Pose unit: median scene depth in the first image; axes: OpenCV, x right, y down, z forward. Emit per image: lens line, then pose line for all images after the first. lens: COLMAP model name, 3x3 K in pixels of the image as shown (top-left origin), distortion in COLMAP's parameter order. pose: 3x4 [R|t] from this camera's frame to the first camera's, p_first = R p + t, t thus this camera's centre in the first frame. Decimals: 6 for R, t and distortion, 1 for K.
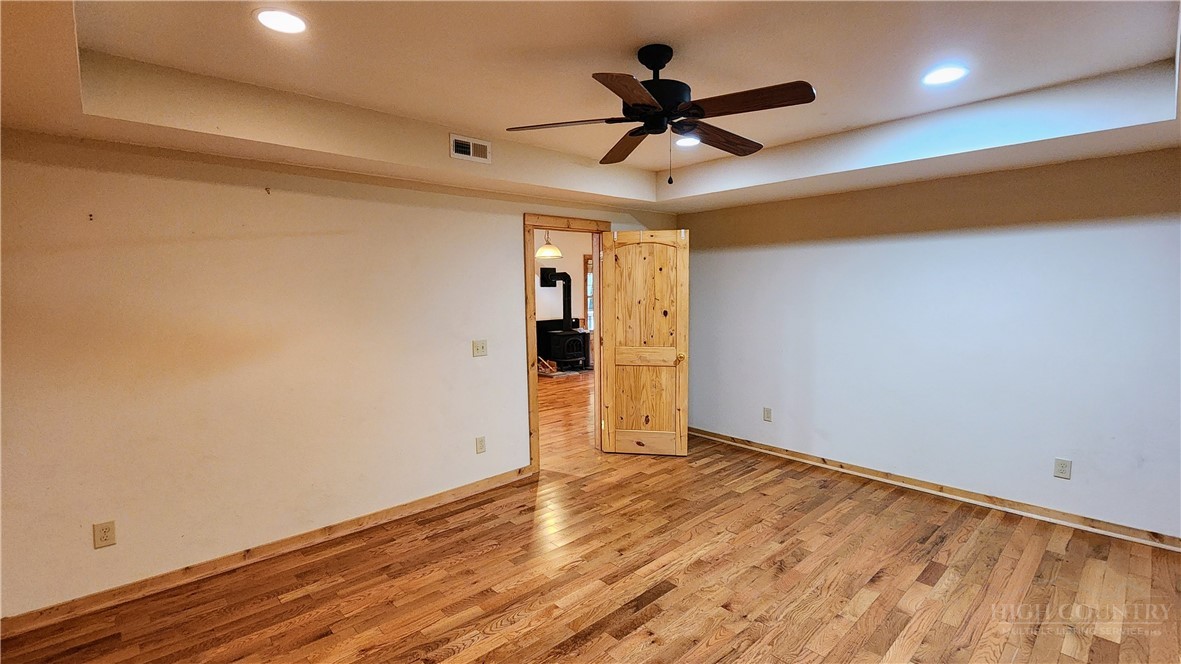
lens RADIAL K [[513.9, 0, 572.1], [0, 513.9, 330.9], [0, 0, 1]] dist [0.000306, 0.000026]
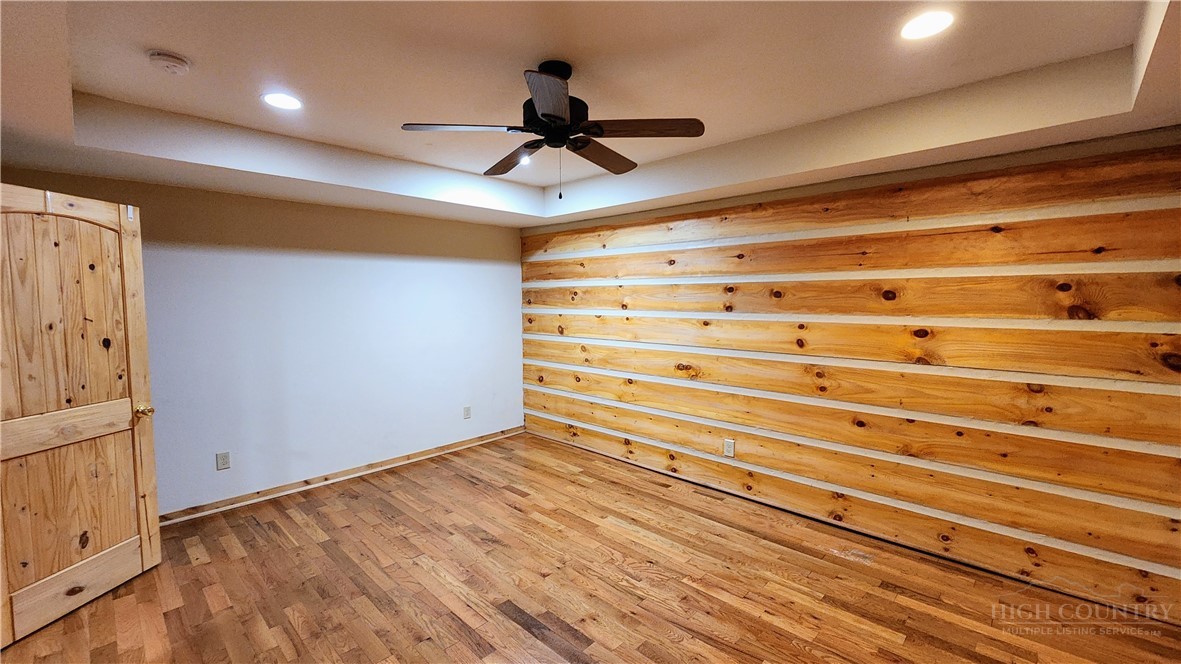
lens RADIAL K [[487.2, 0, 588.7], [0, 487.2, 329.8], [0, 0, 1]] dist [-0.001433, 0.000489]
pose [[-0.064507, -0.058143, 0.996222, -0.432241], [0.088990, 0.993989, 0.063775, -0.038553], [-0.993941, 0.092768, -0.058945, 0.523696]]
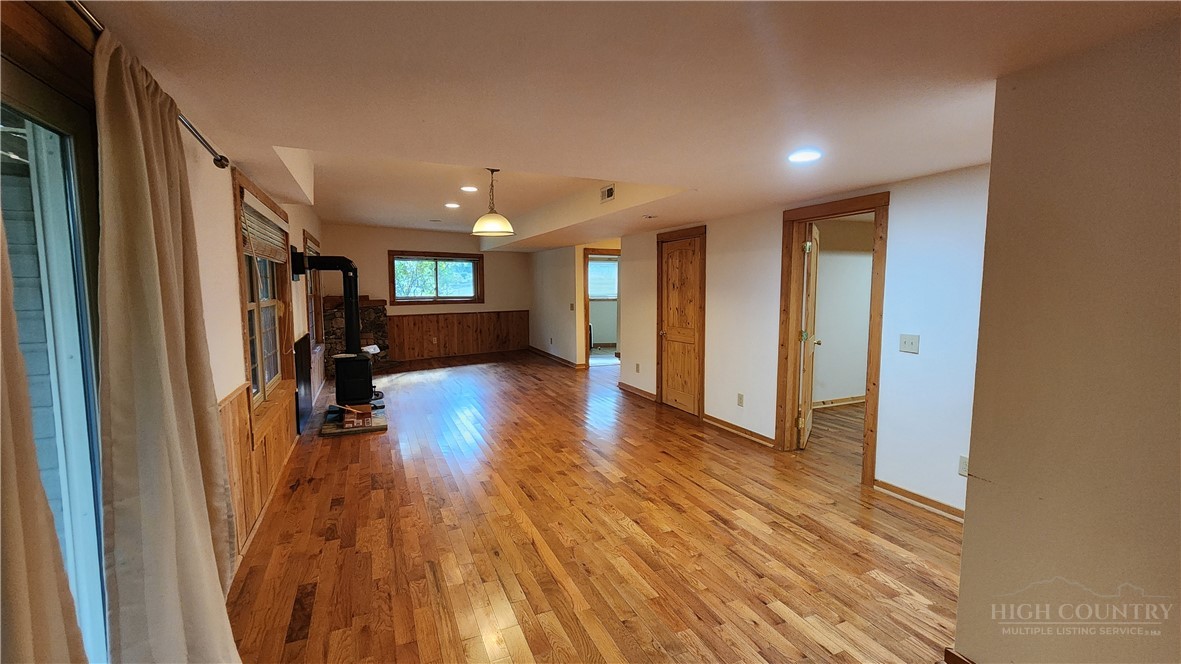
lens RADIAL K [[483.7, 0, 586.1], [0, 483.7, 330.9], [0, 0, 1]] dist [-0.001181, 0.000222]
pose [[0.302463, -0.076738, 0.950067, -1.057835], [0.070567, 0.995821, 0.057968, -0.086701], [-0.950545, 0.049511, 0.306615, 1.243146]]
